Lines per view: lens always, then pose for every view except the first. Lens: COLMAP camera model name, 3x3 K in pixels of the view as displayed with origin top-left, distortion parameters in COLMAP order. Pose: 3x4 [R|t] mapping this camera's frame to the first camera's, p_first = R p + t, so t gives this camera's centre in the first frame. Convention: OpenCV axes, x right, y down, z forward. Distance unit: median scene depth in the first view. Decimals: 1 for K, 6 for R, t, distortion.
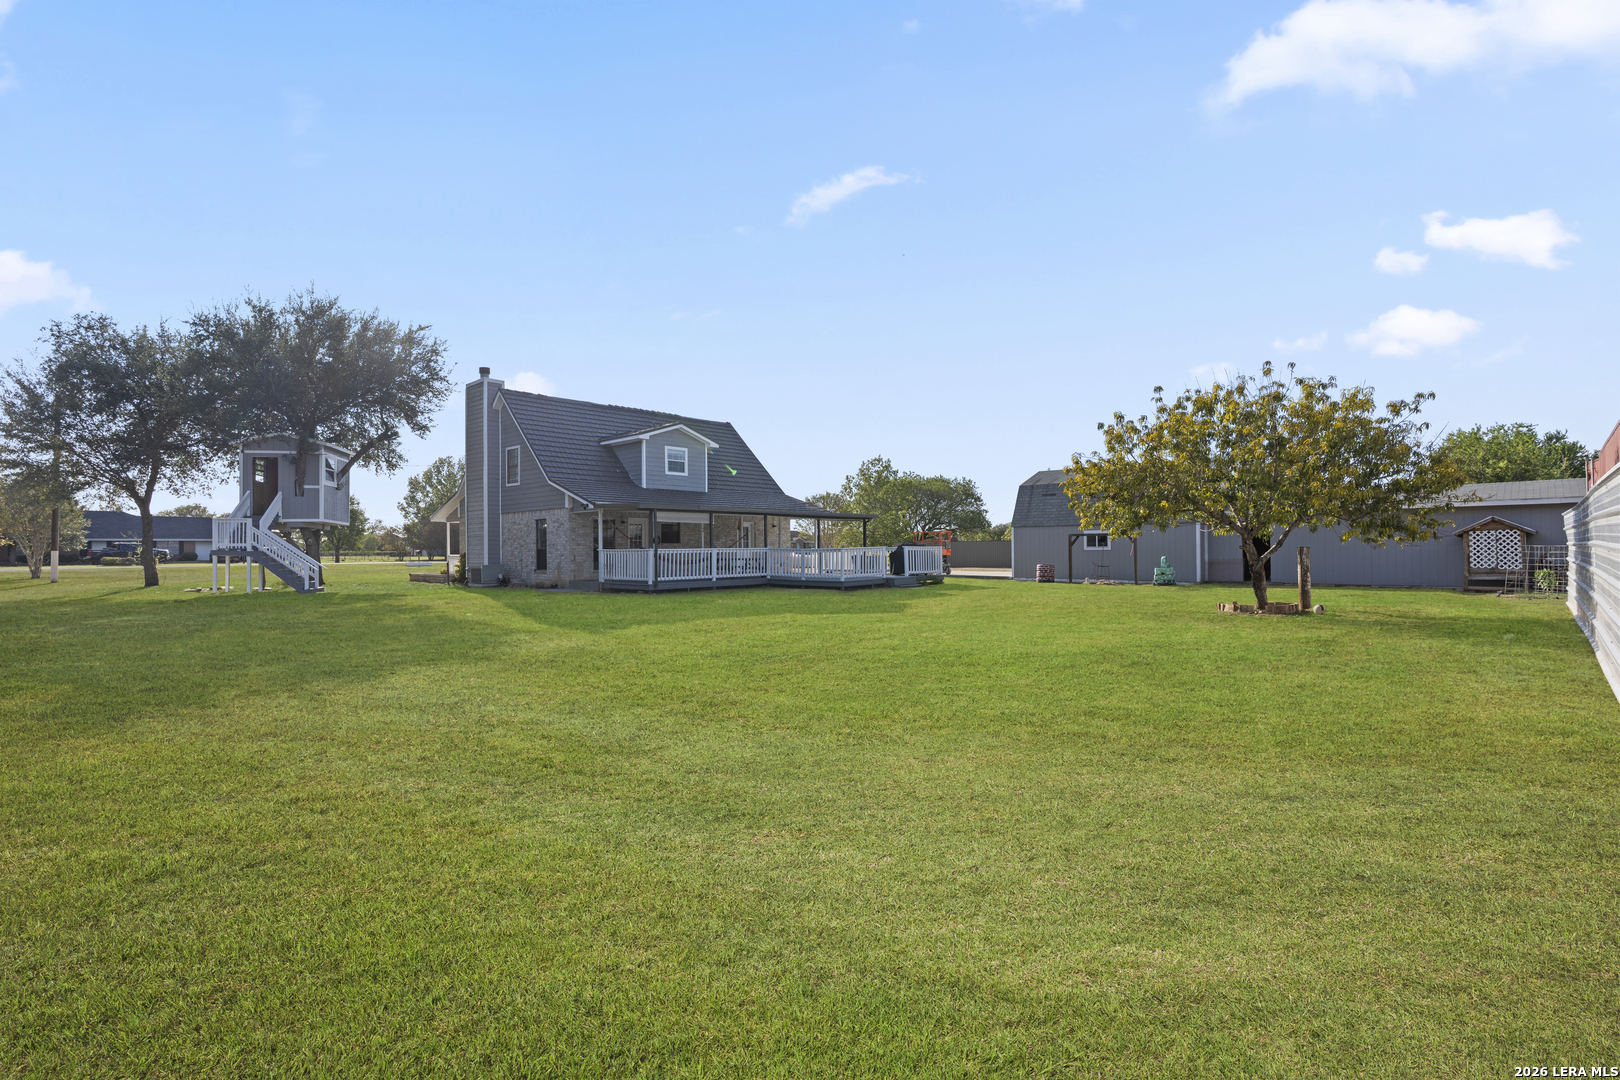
lens RADIAL K [[780.0, 0, 810.0], [0, 780.0, 540.0], [0, 0, 1]] dist [0.000630, 0.000317]
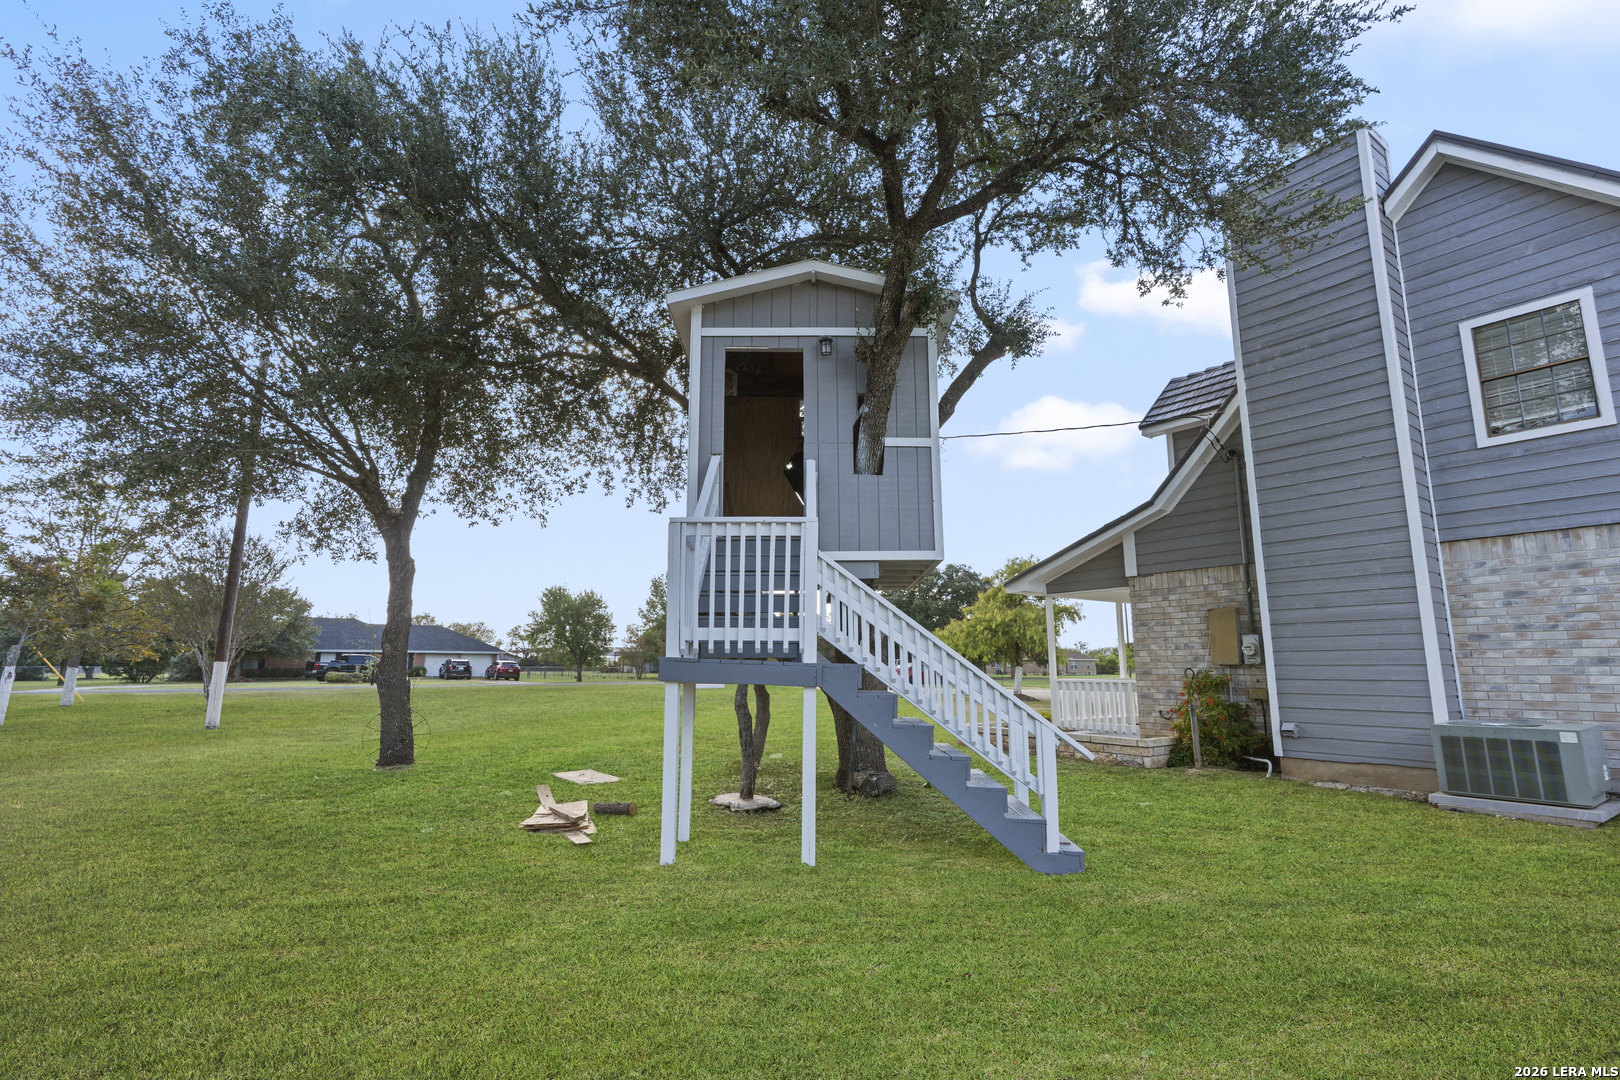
lens RADIAL K [[780.0, 0, 810.0], [0, 780.0, 540.0], [0, 0, 1]] dist [0.000630, 0.000317]
pose [[0.980325, -0.022101, -0.196147, -0.587255], [-0.007679, 0.988689, -0.149782, 0.011240], [0.197239, 0.148341, 0.969067, 0.678937]]
